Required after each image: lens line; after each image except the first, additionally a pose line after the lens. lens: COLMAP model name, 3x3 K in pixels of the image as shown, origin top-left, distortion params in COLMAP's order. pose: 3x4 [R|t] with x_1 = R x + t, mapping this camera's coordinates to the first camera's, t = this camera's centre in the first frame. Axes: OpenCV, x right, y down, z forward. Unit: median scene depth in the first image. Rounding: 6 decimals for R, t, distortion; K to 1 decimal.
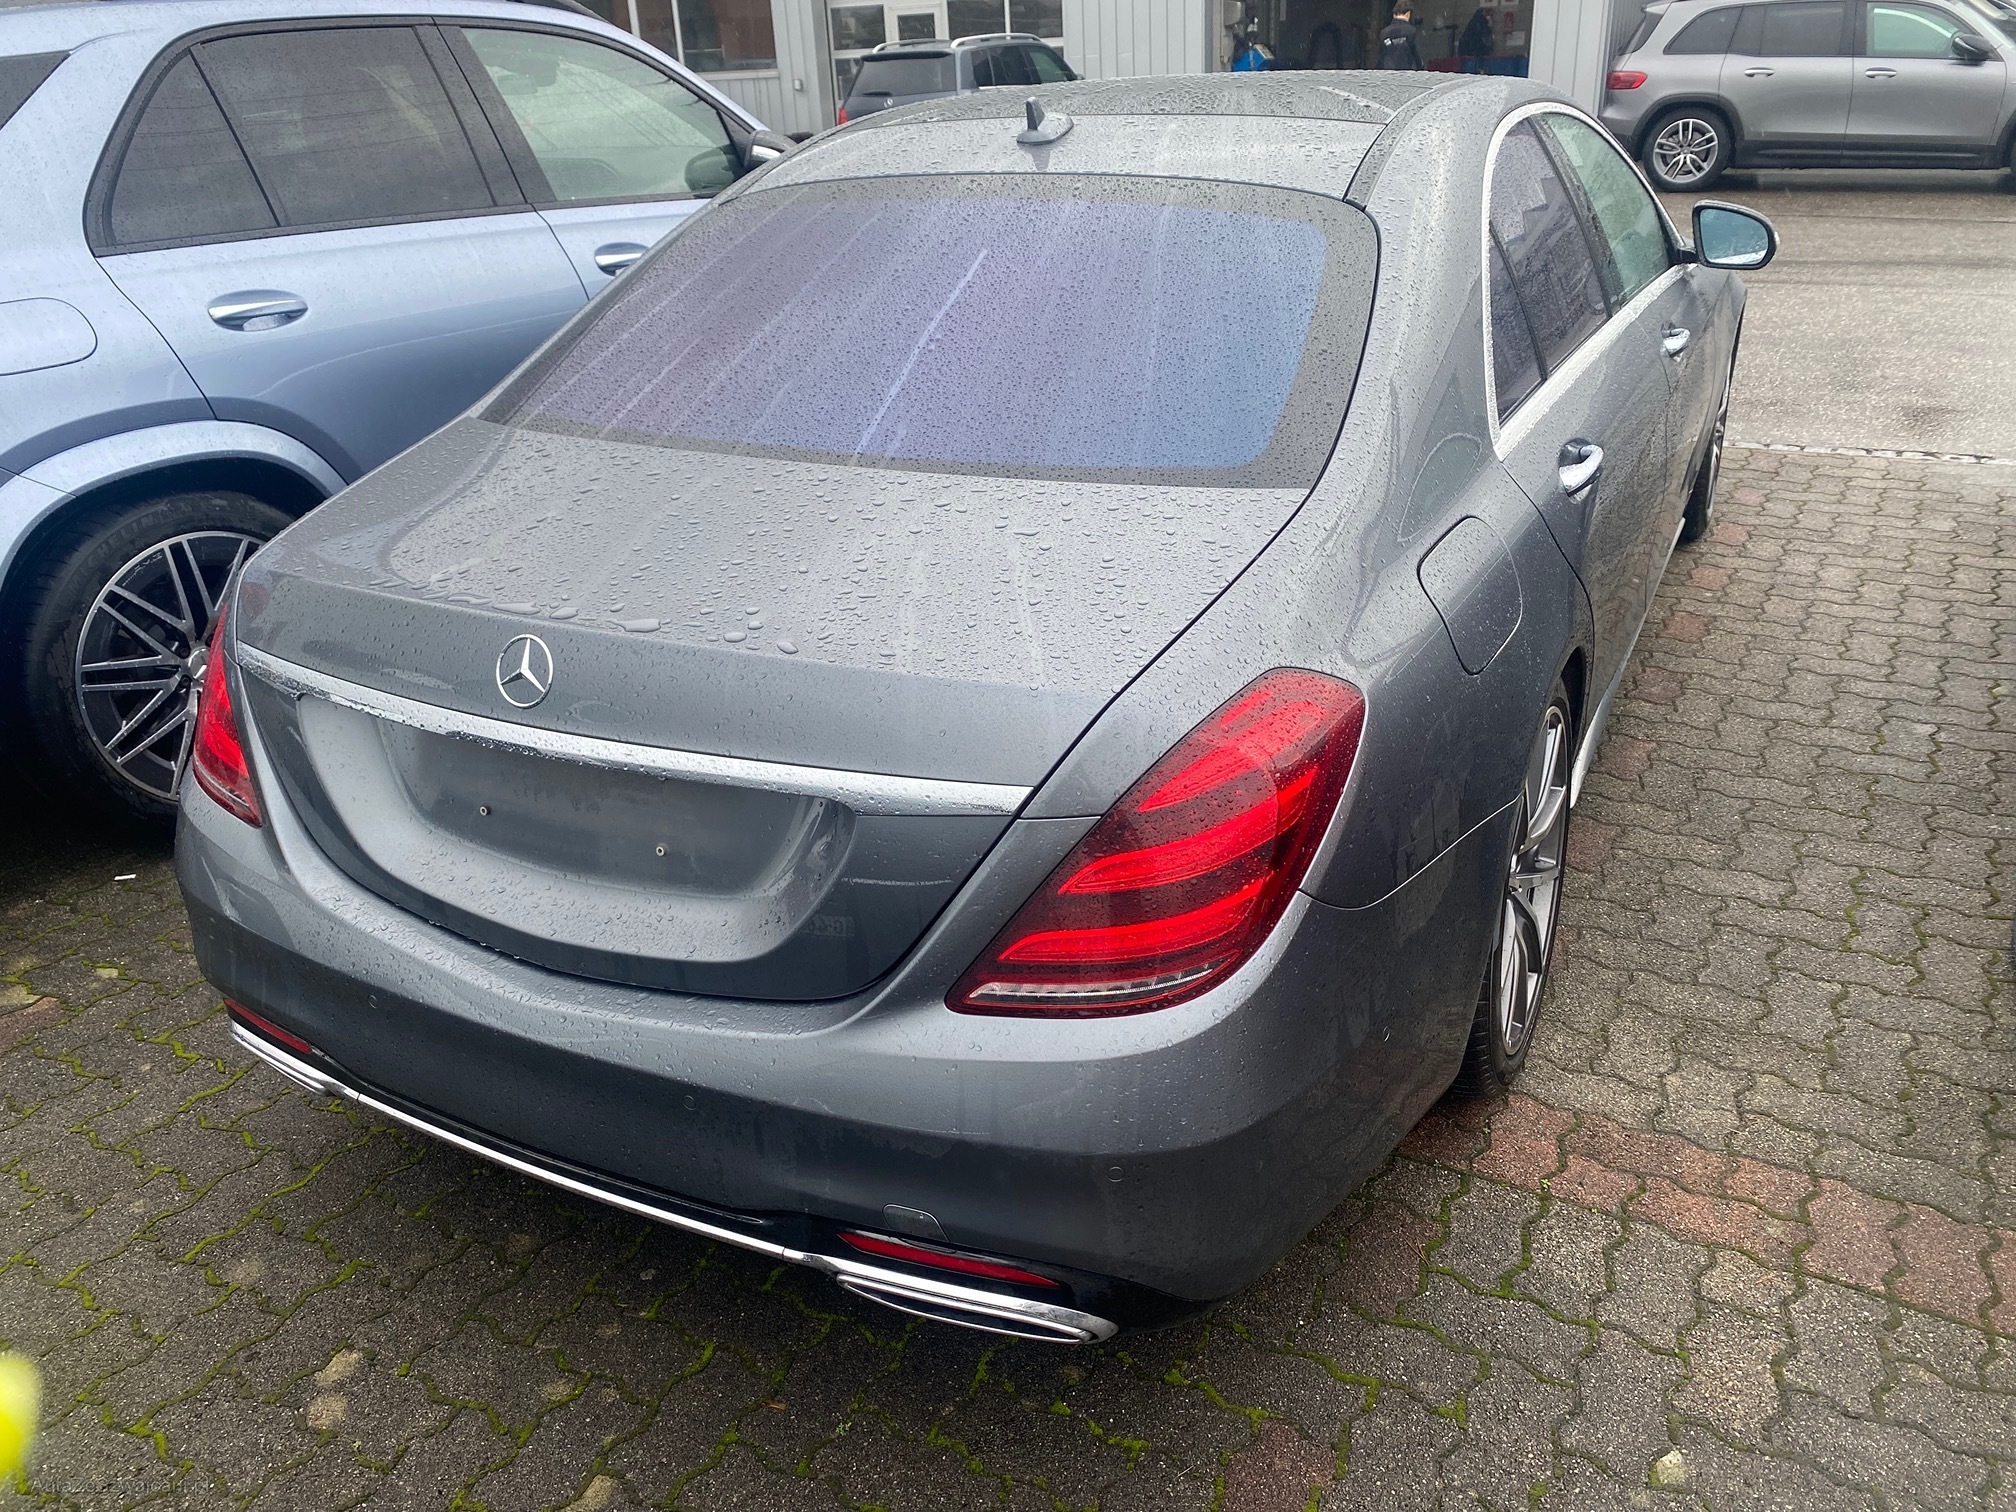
lens RADIAL K [[1544.4, 0, 1021.2], [0, 1544.4, 757.5], [0, 0, 1]] dist [0.013677, -0.011848]
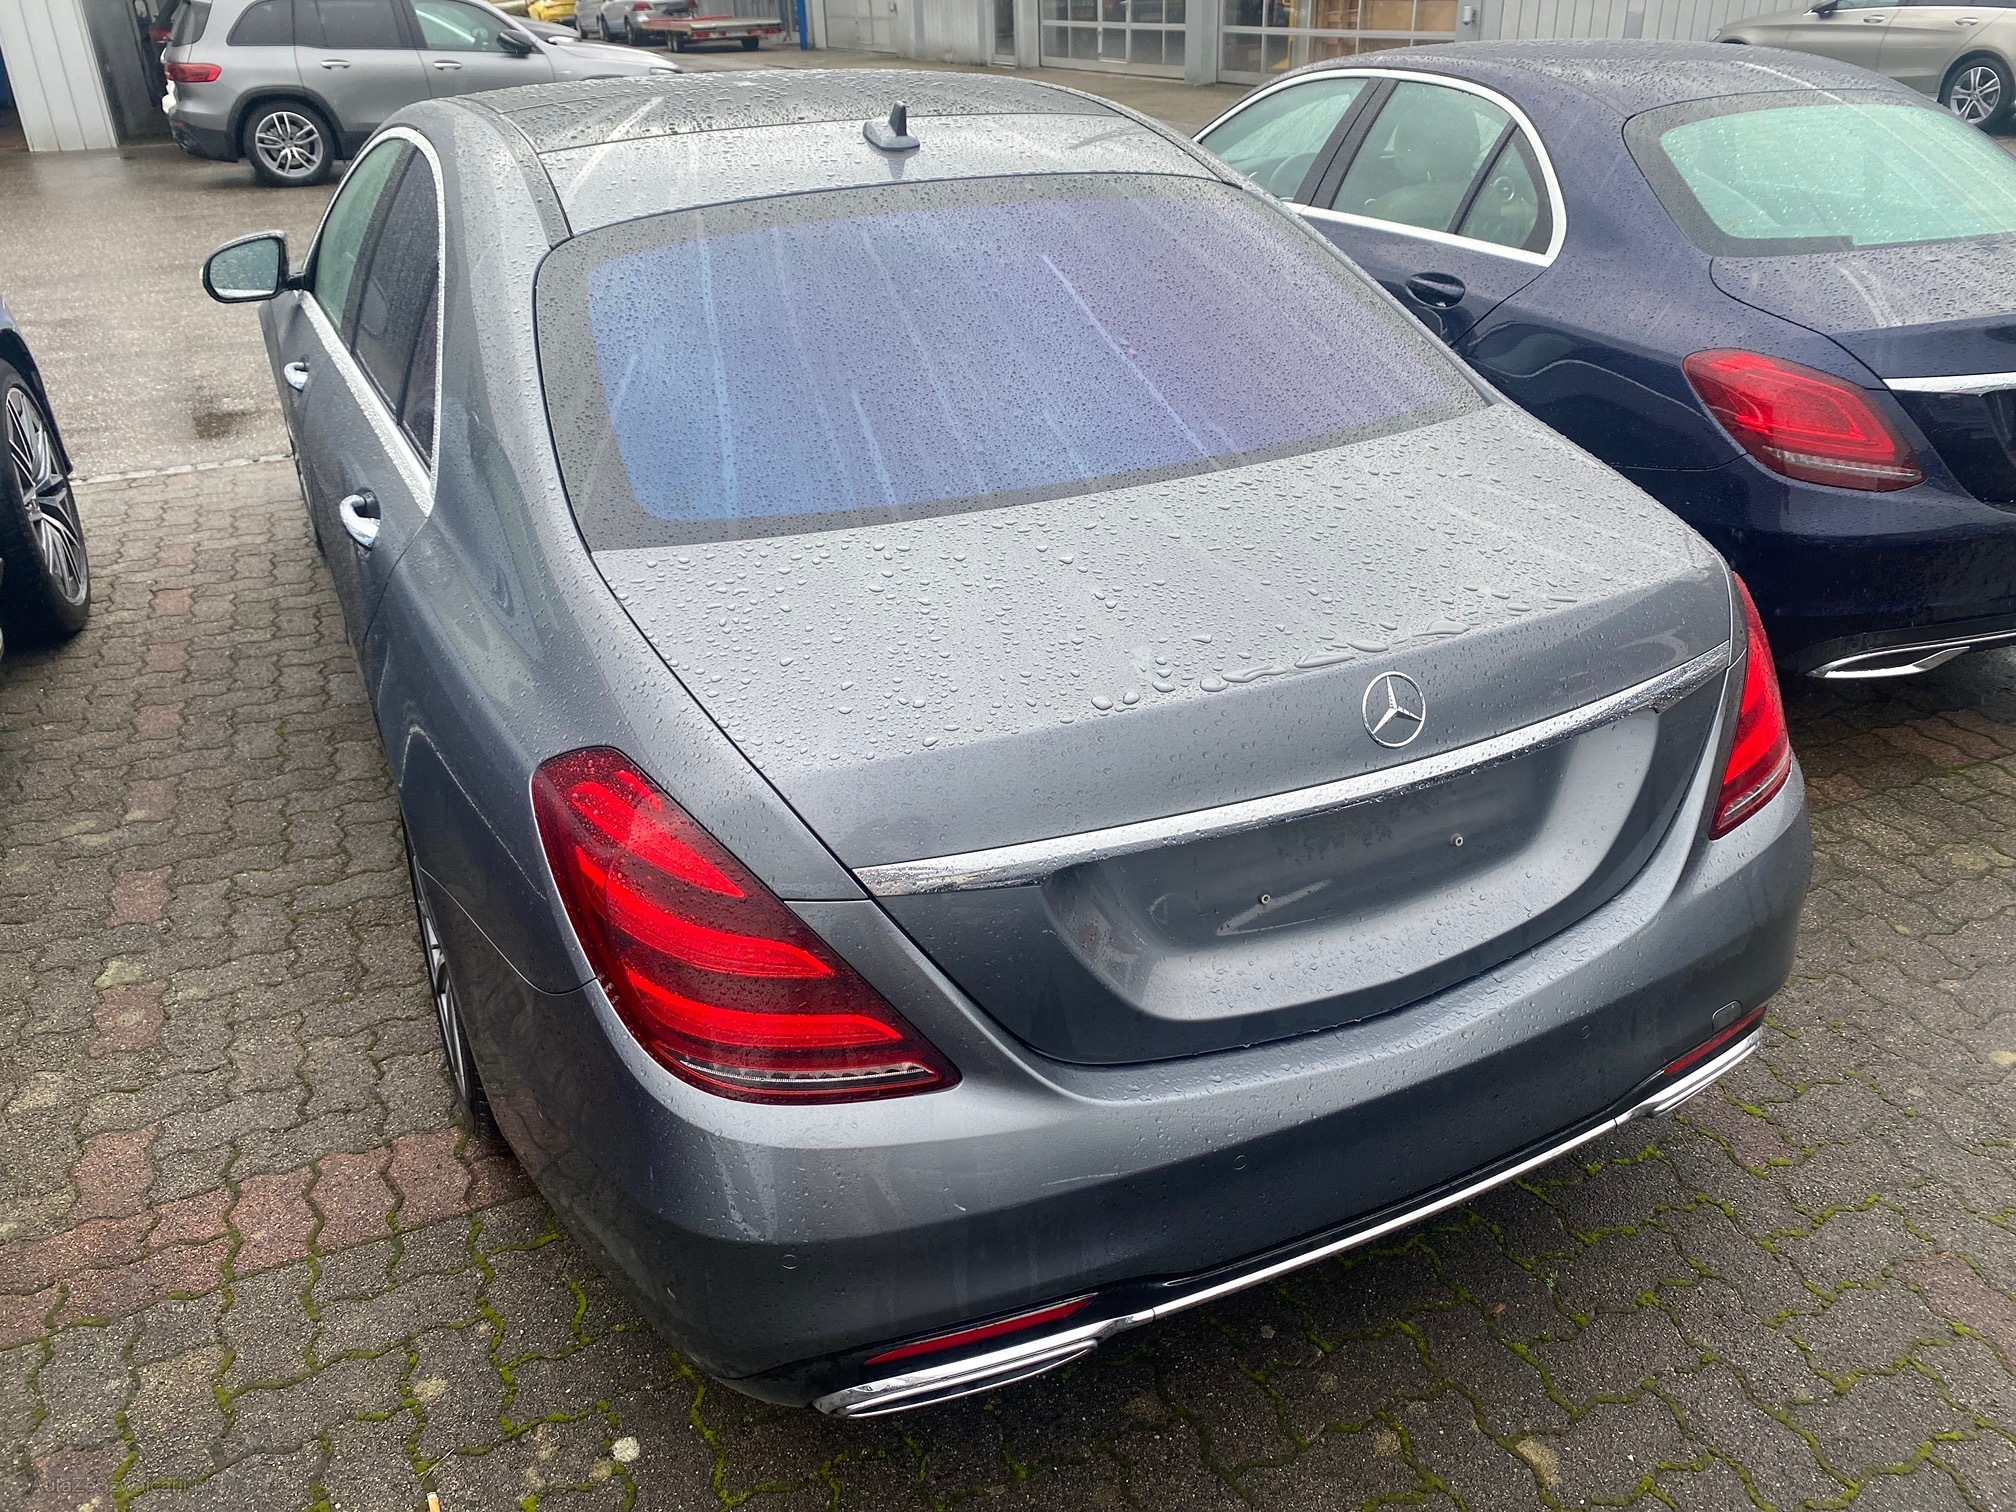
lens RADIAL K [[1544.4, 0, 1017.3], [0, 1544.4, 753.0], [0, 0, 1]] dist [0.013677, -0.011848]
pose [[0.586418, -0.333098, 0.738350, -0.160437], [0.330610, 0.930577, 0.157239, -0.035329], [-0.739467, 0.151898, 0.655832, 0.074853]]
